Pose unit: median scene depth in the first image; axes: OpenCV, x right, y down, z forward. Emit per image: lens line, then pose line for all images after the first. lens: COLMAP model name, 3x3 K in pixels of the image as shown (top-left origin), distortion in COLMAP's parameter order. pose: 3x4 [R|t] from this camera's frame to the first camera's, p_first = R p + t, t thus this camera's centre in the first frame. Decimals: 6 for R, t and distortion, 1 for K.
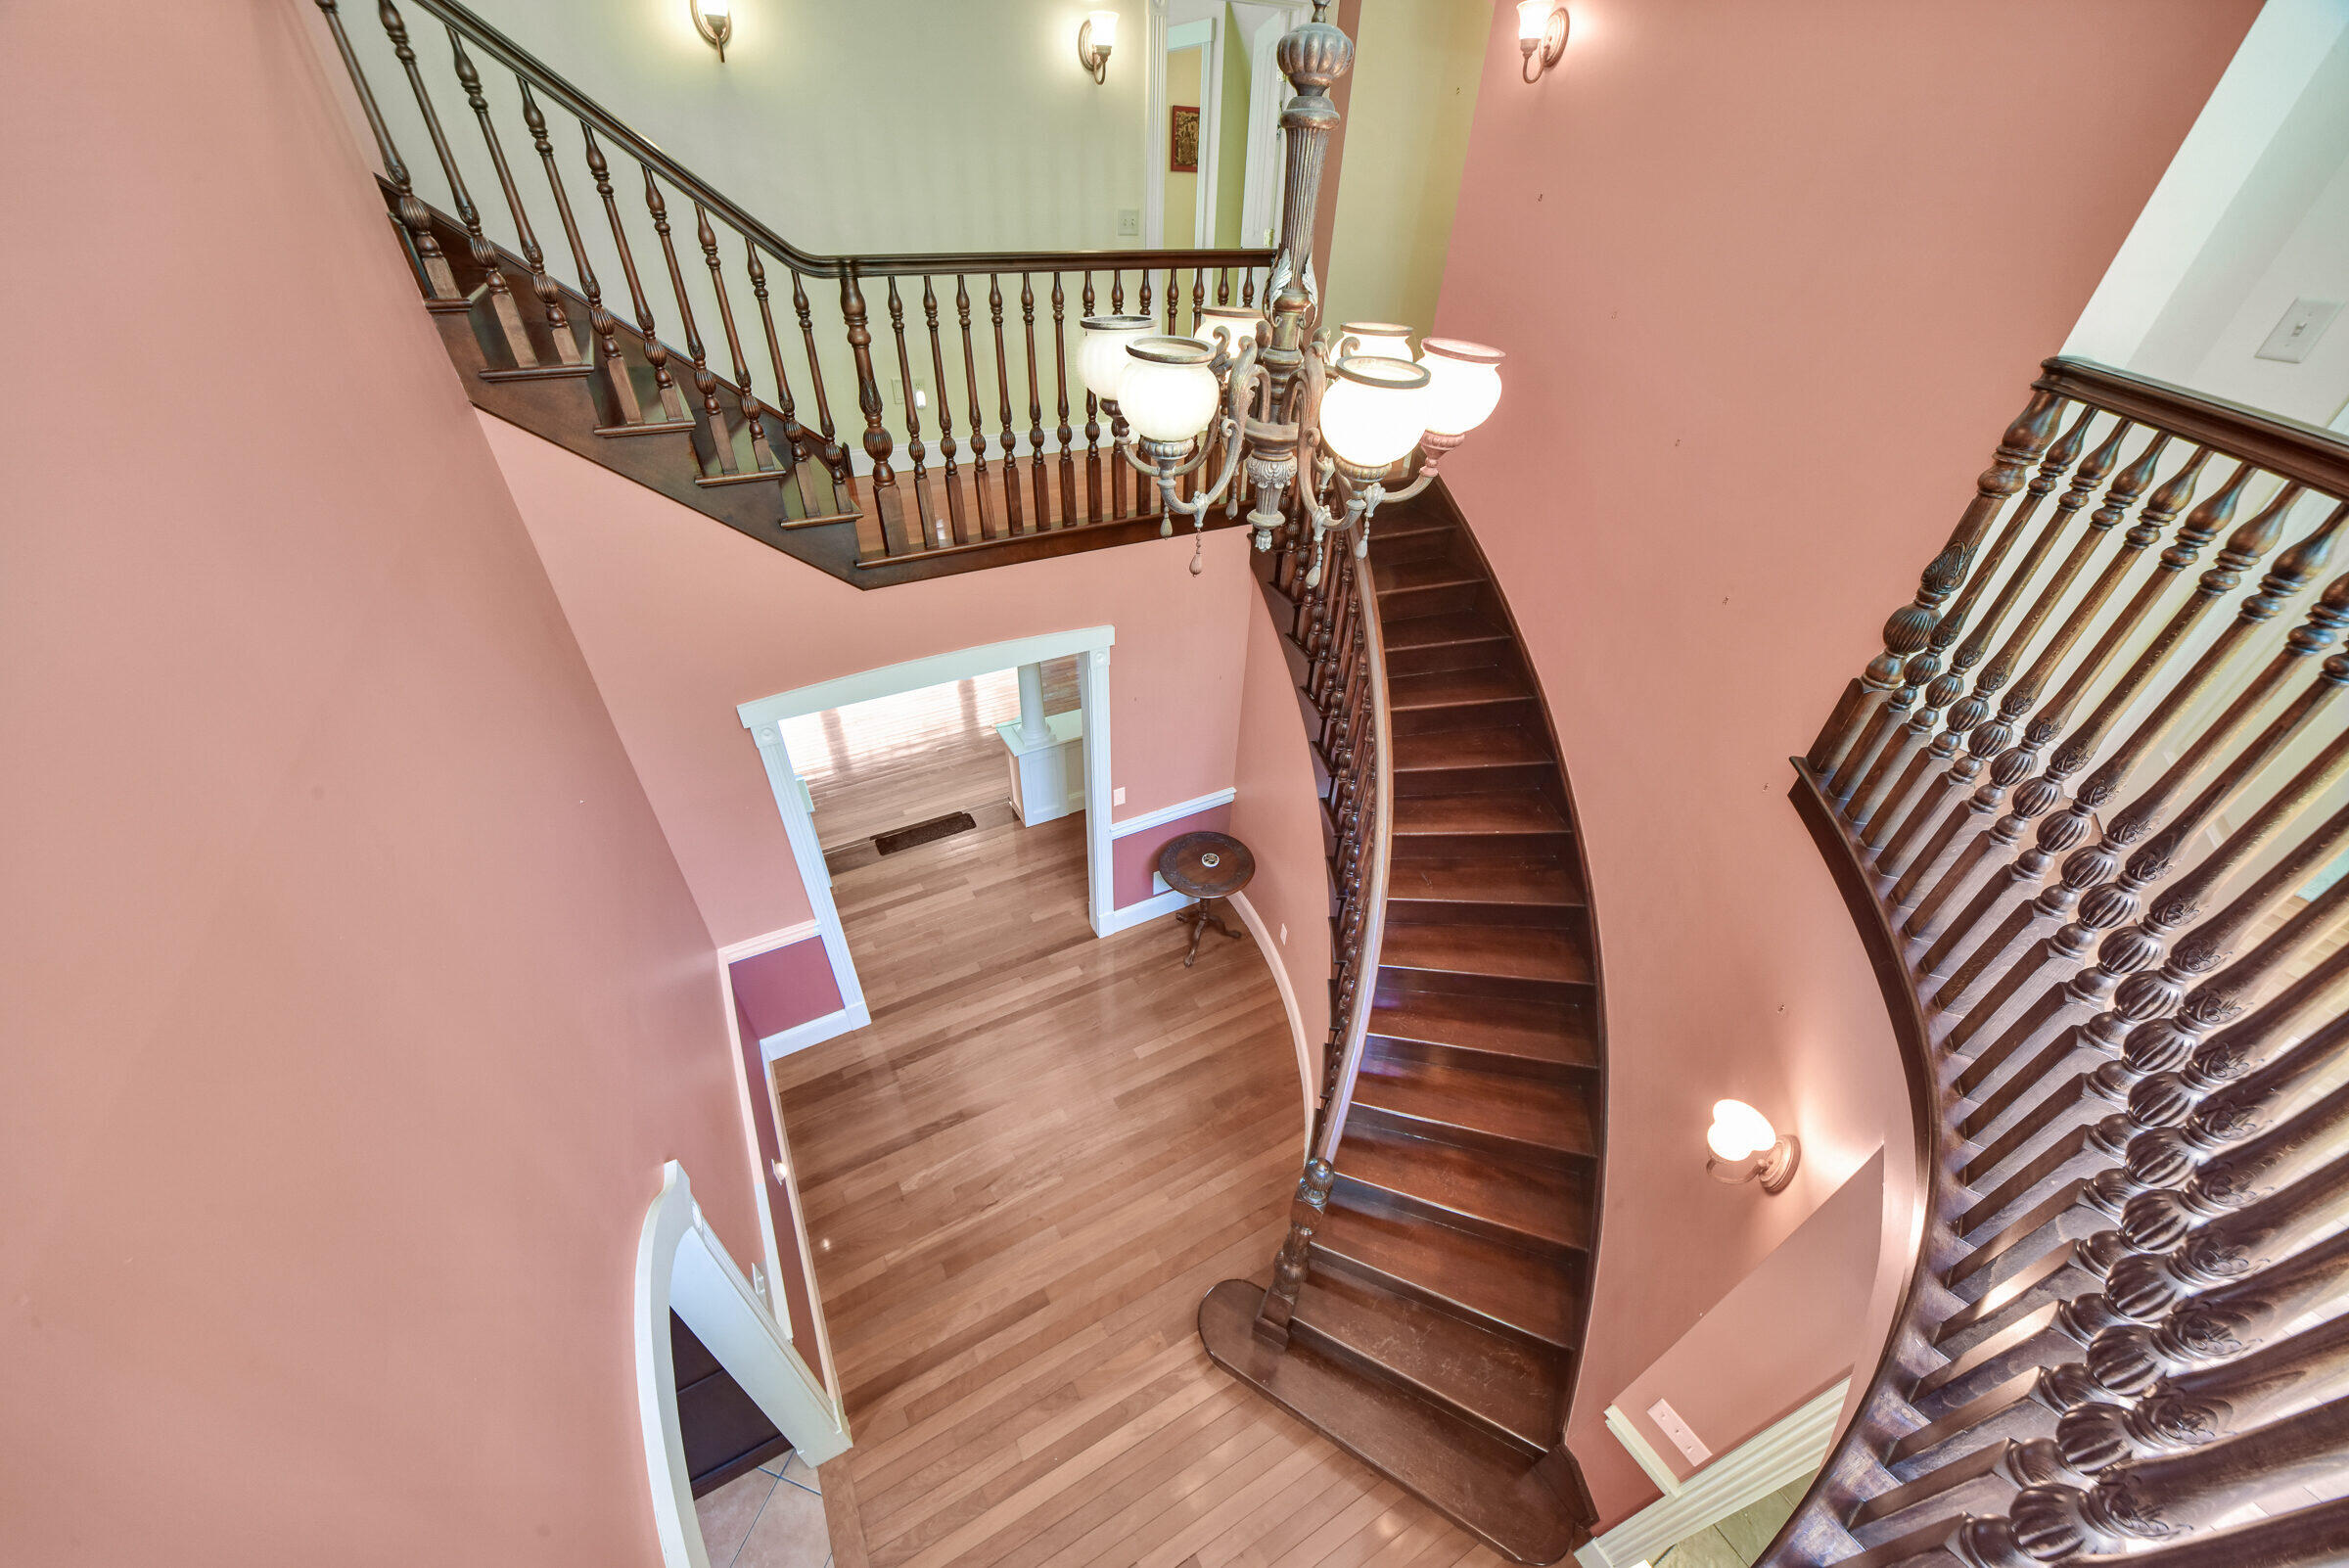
lens RADIAL K [[816.4, 0, 1174.5], [0, 816.4, 784.0], [0, 0, 1]] dist [-0.019907, 0.000090]
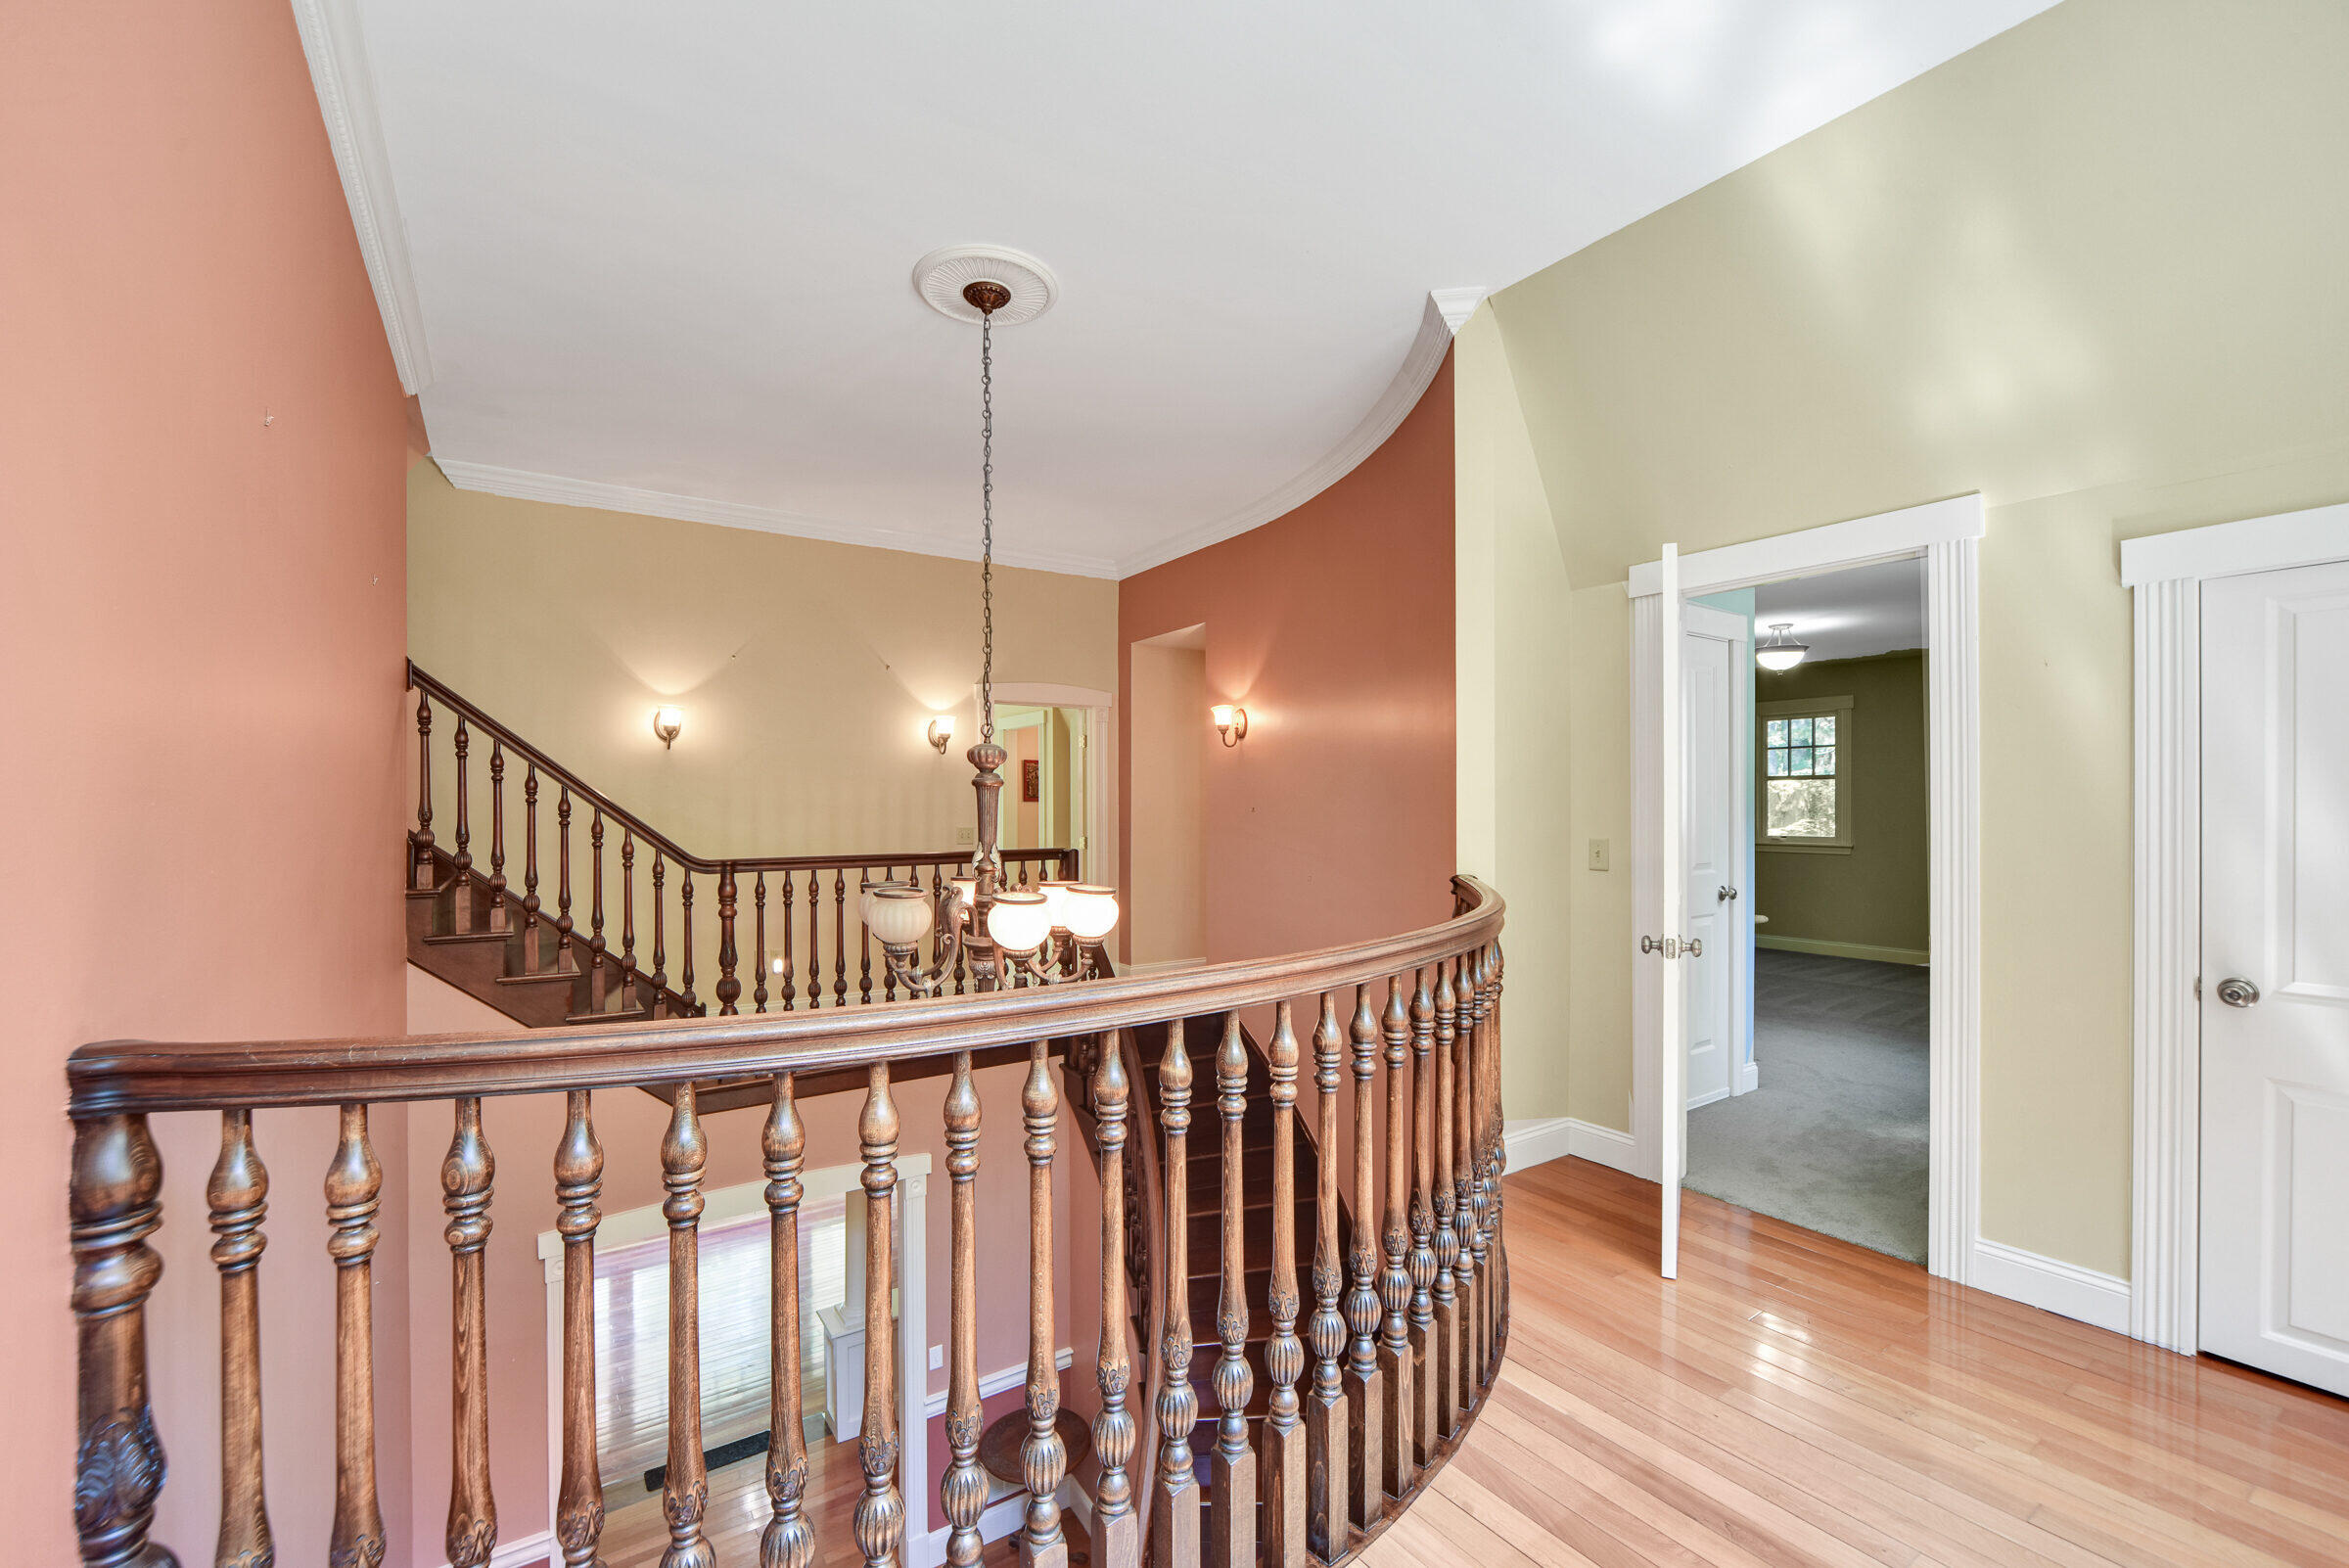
lens RADIAL K [[924.8, 0, 1159.7], [0, 924.8, 809.0], [0, 0, 1]] dist [-0.014214, -0.000010]
pose [[0.995960, -0.029721, 0.084736, 0.197199], [0.074307, 0.802595, -0.591878, 0.265553], [-0.050417, 0.595784, 0.801561, -0.356186]]
